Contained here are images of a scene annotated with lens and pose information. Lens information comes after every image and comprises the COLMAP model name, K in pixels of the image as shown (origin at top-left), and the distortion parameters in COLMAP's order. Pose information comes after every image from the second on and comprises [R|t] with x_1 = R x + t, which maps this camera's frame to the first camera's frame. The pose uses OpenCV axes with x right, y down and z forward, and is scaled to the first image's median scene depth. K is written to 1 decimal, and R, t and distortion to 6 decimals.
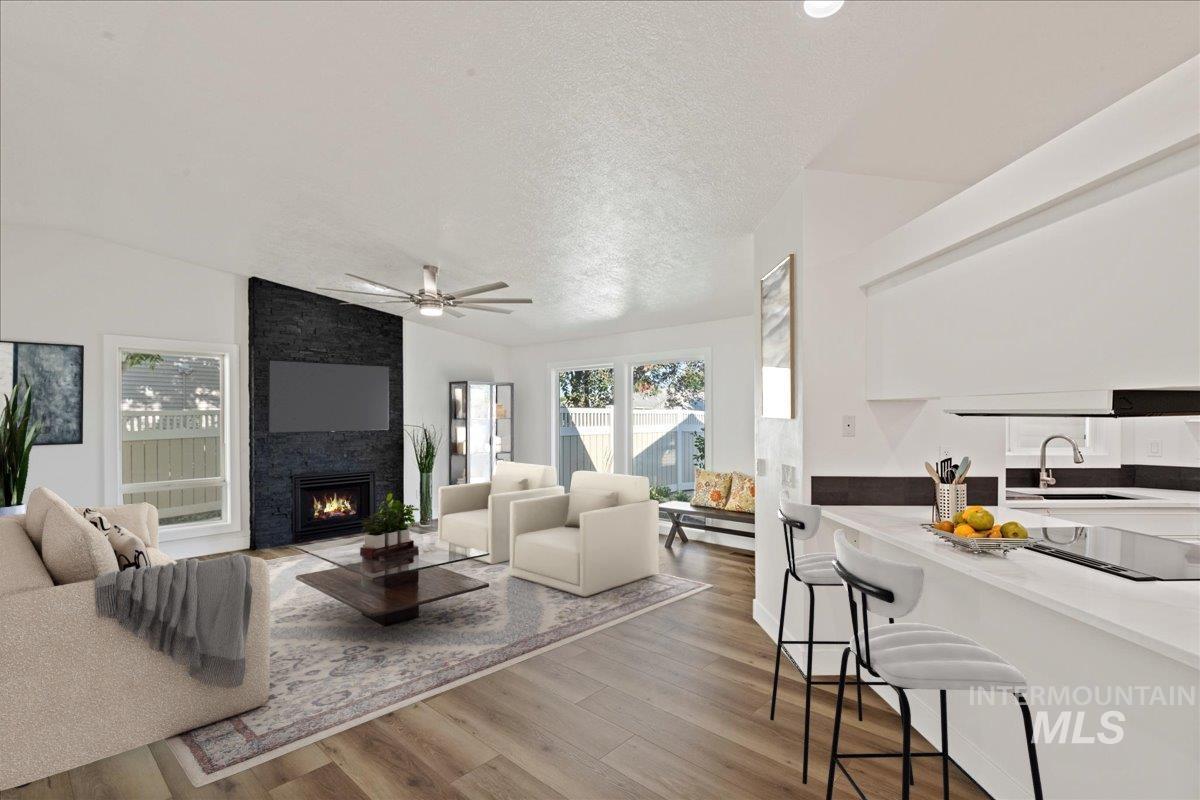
lens RADIAL K [[554.0, 0, 623.2], [0, 554.0, 414.2], [0, 0, 1]] dist [0.019602, -0.000310]
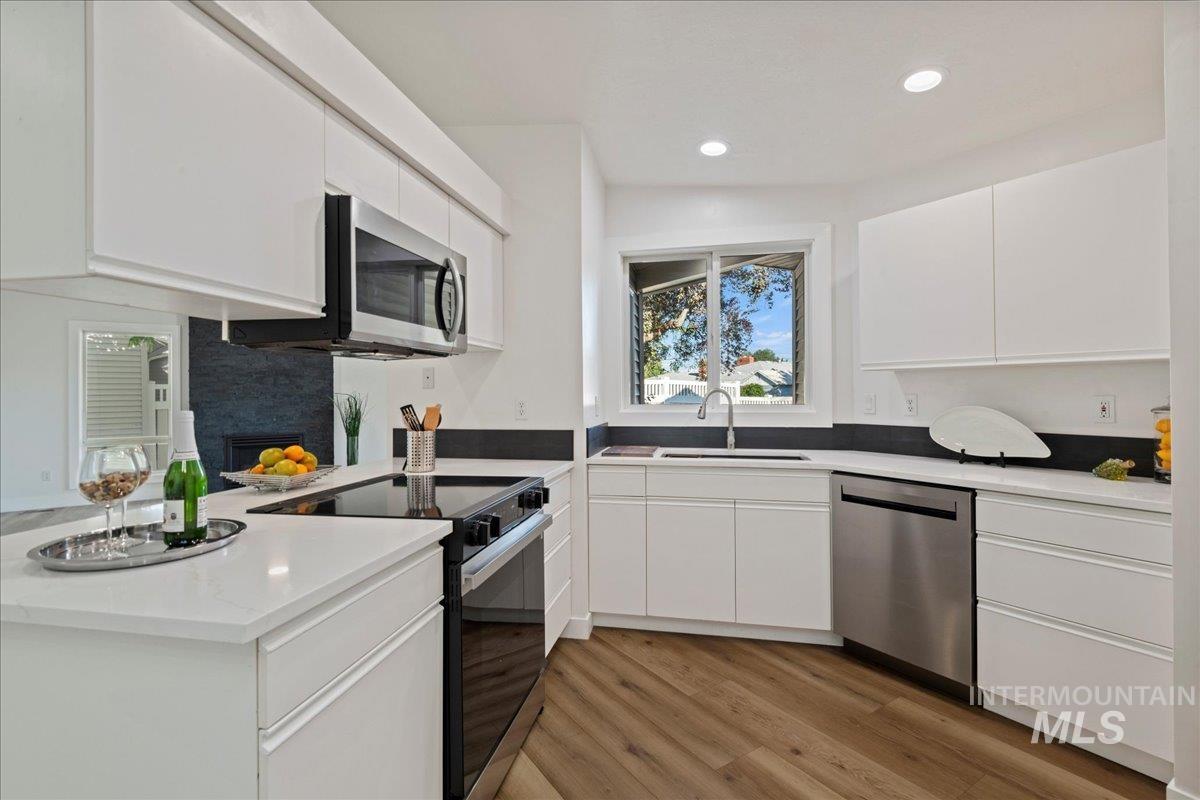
lens RADIAL K [[554.0, 0, 611.0], [0, 554.0, 393.6], [0, 0, 1]] dist [0.019602, -0.000310]
pose [[0.969179, -0.006293, -0.246276, 0.765412], [0.007072, 0.999972, 0.002277, 0.039315], [0.246254, -0.003949, 0.969197, 0.095426]]
